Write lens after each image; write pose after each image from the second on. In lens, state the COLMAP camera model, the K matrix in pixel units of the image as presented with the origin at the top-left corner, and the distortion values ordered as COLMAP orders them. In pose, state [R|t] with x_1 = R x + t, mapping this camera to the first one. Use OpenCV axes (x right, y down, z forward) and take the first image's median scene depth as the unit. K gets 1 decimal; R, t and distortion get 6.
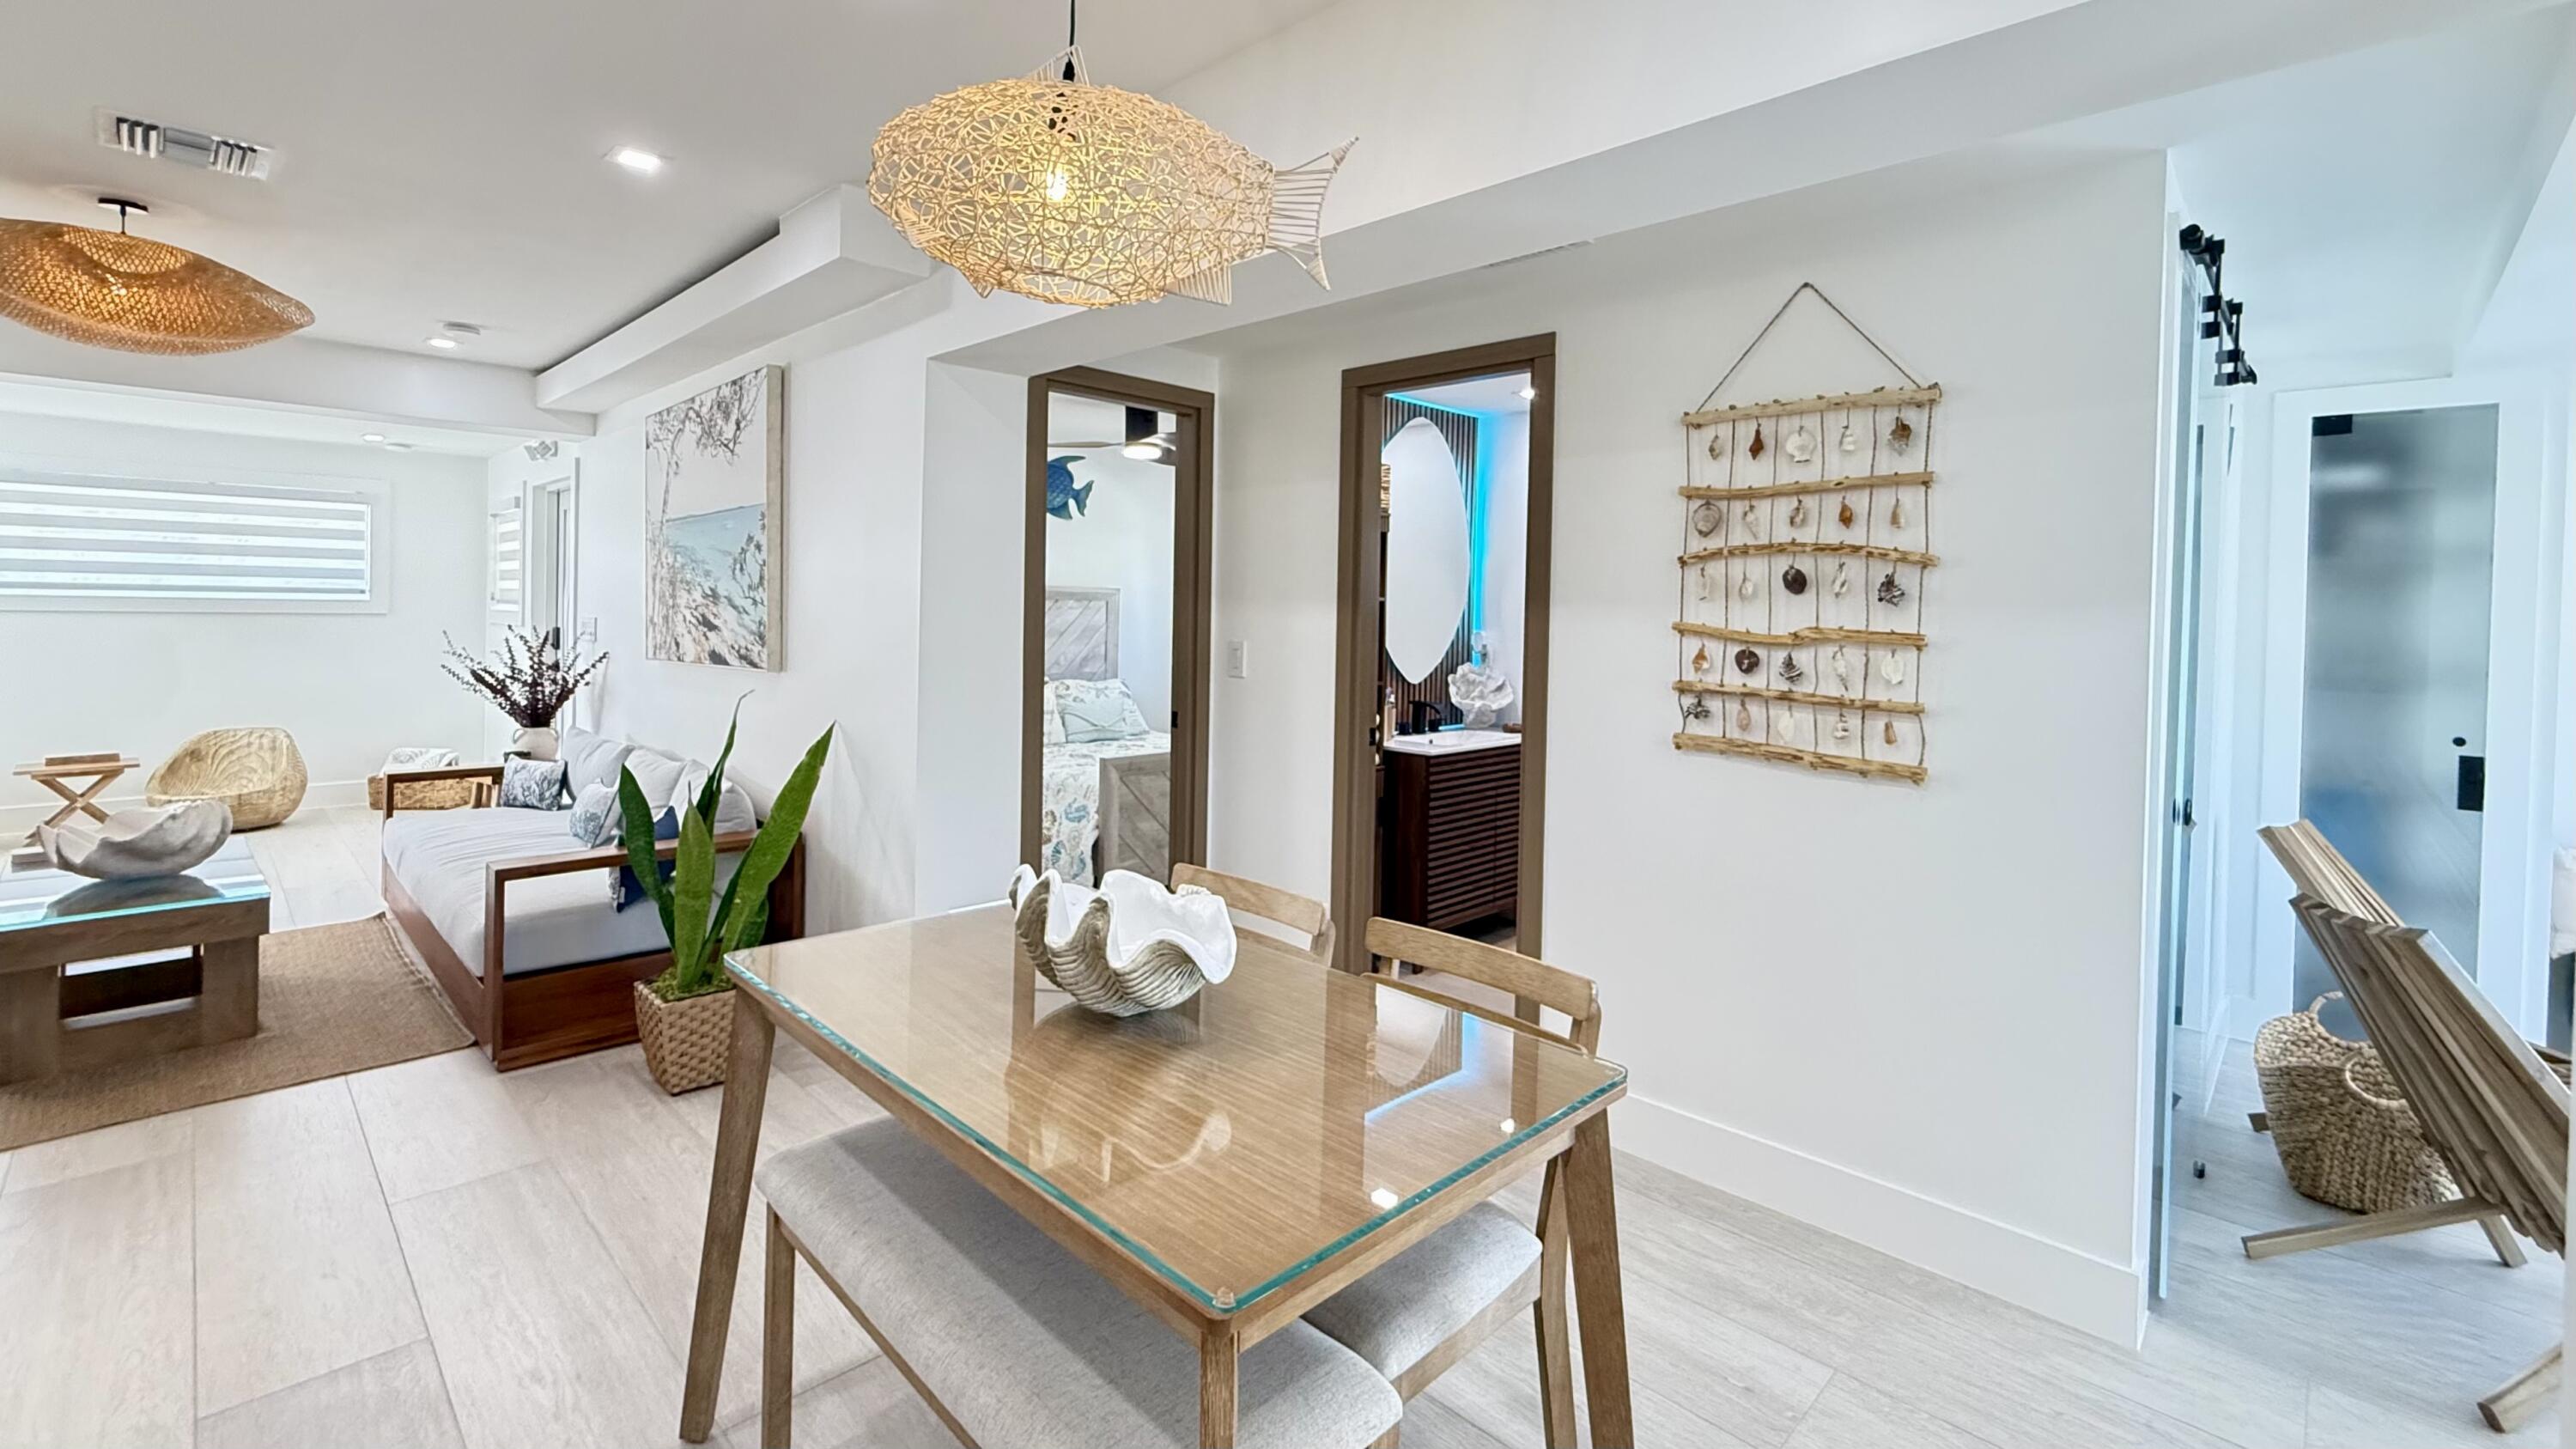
lens RADIAL K [[1086.4, 0, 1272.1], [0, 1086.4, 621.5], [0, 0, 1]] dist [0.000409, 0.000398]
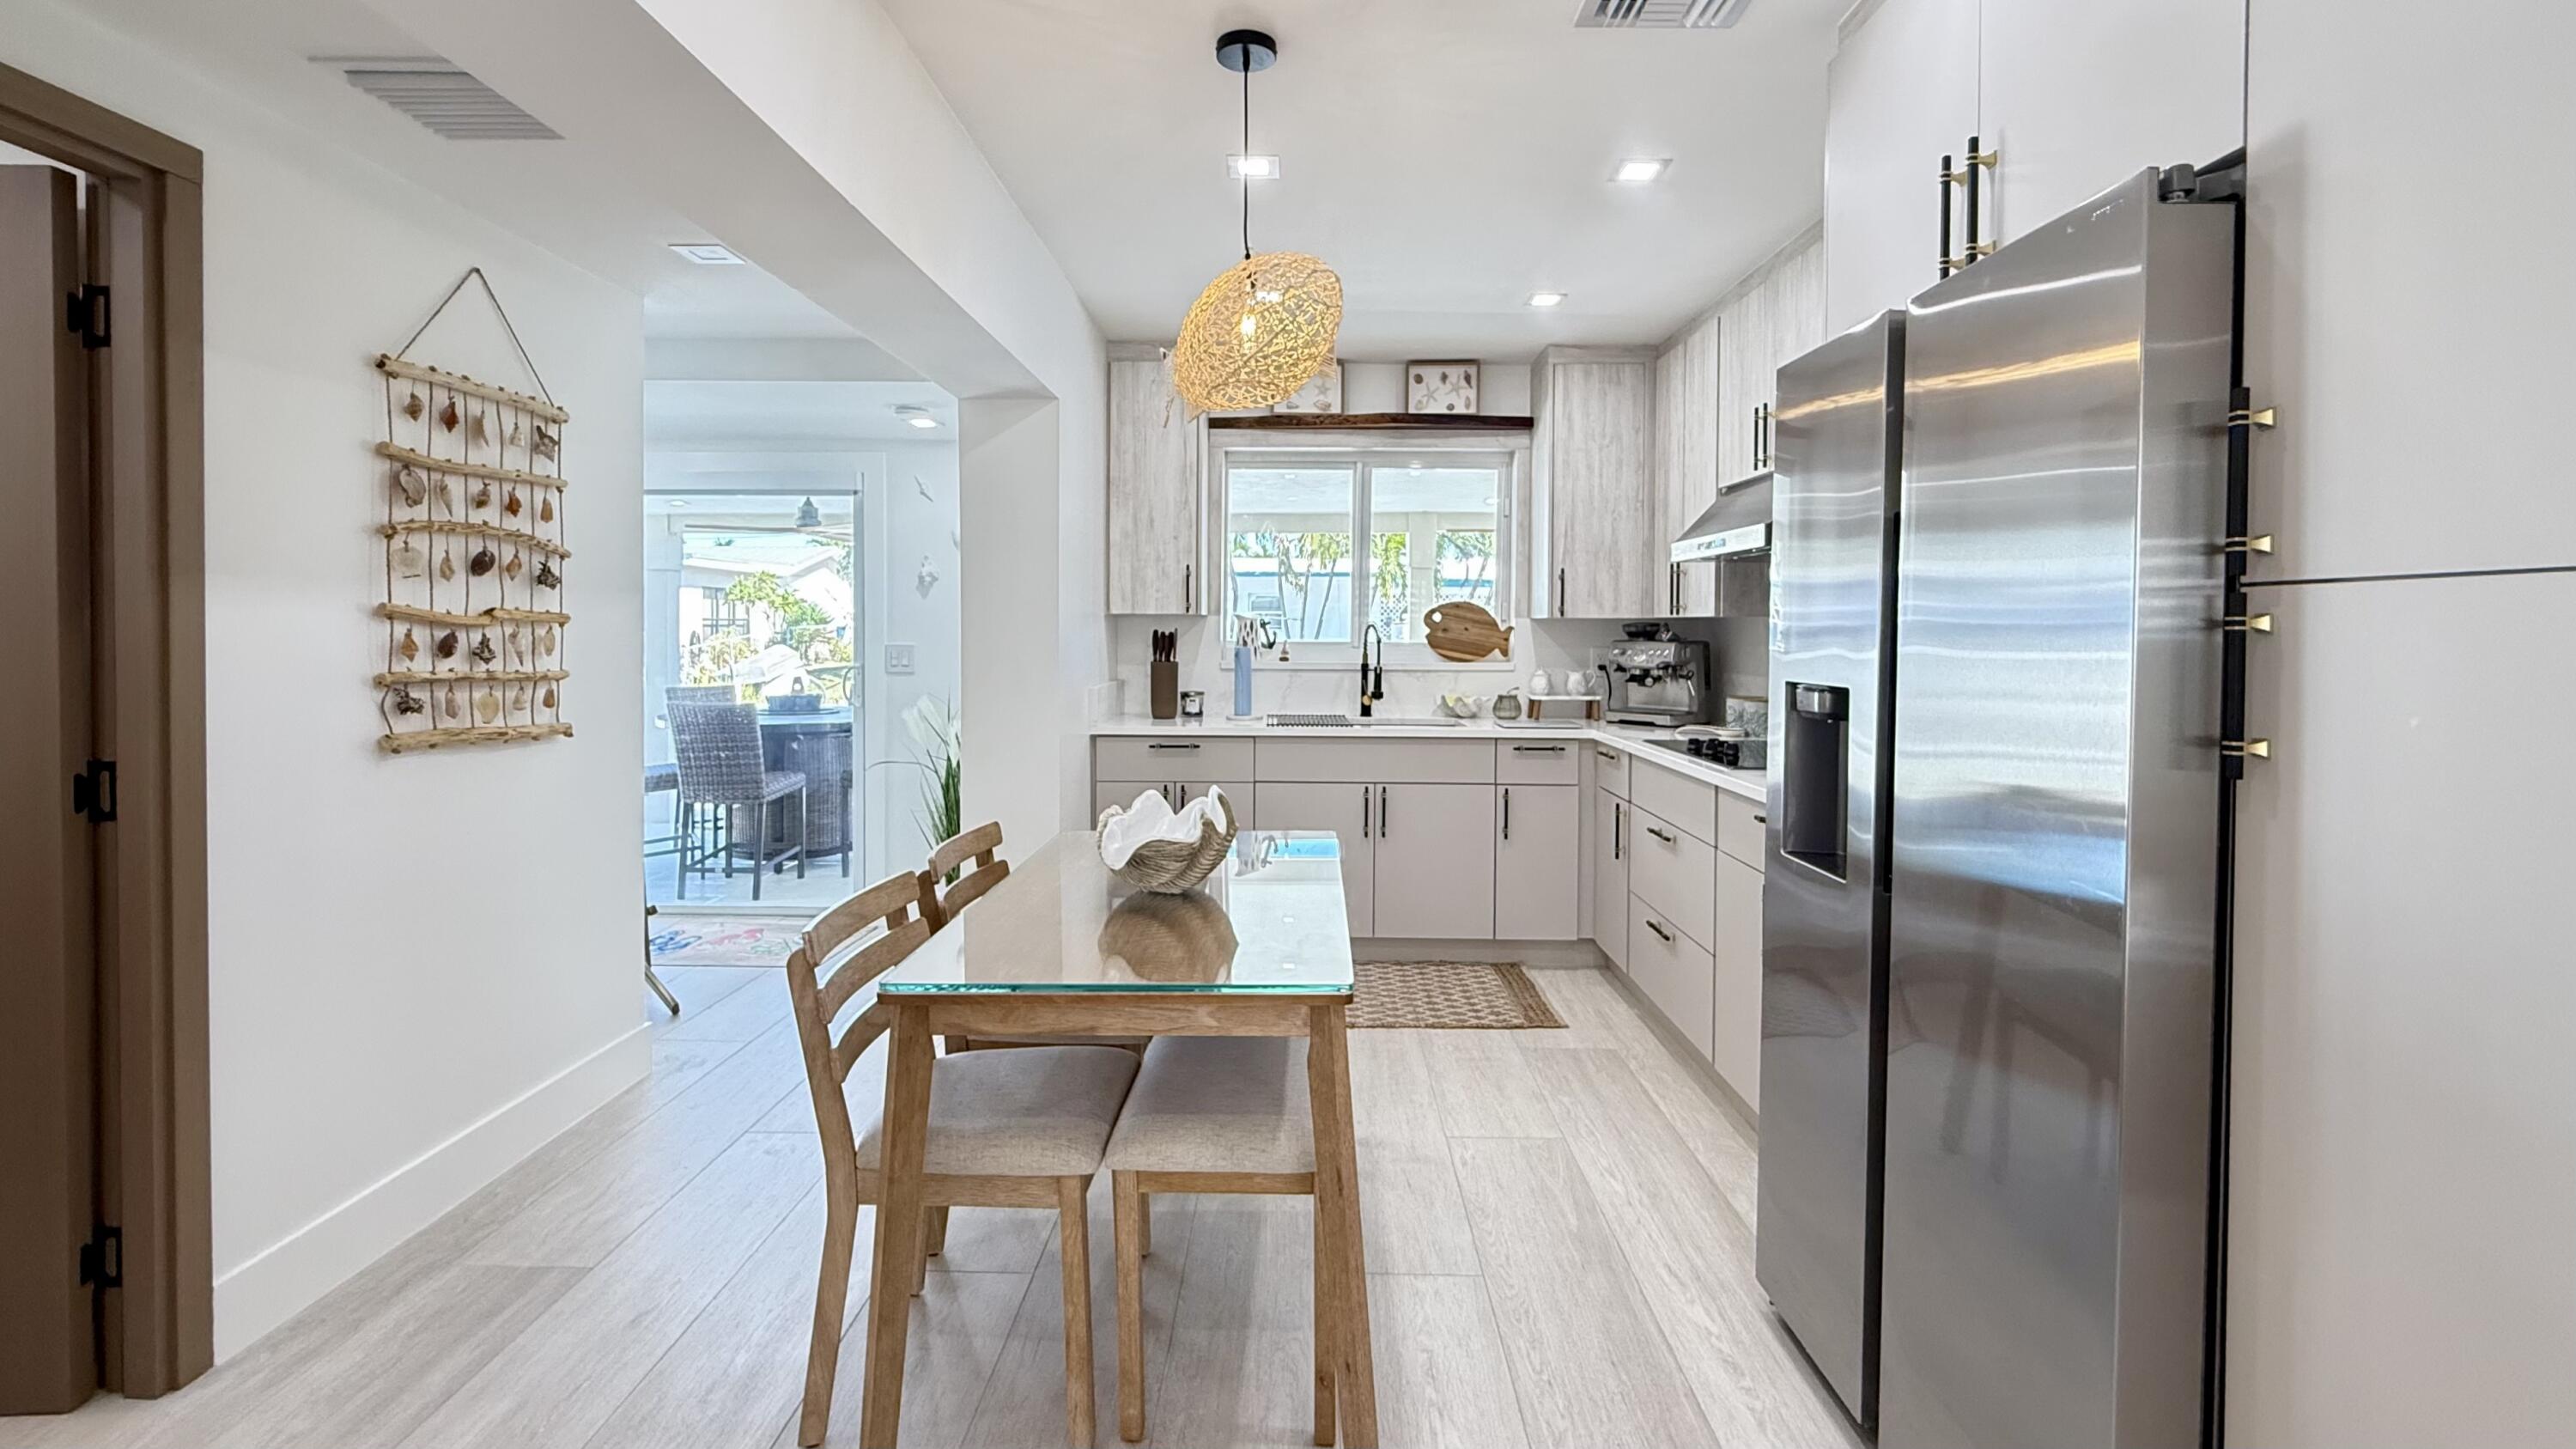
lens RADIAL K [[1090.7, 0, 1282.1], [0, 1090.7, 649.7], [0, 0, 1]] dist [0.001587, 0.000409]
pose [[-0.694569, -0.036692, 0.718490, -0.462211], [-0.007845, 0.999025, 0.043435, -0.003982], [-0.719384, 0.024532, -0.694180, 0.703154]]
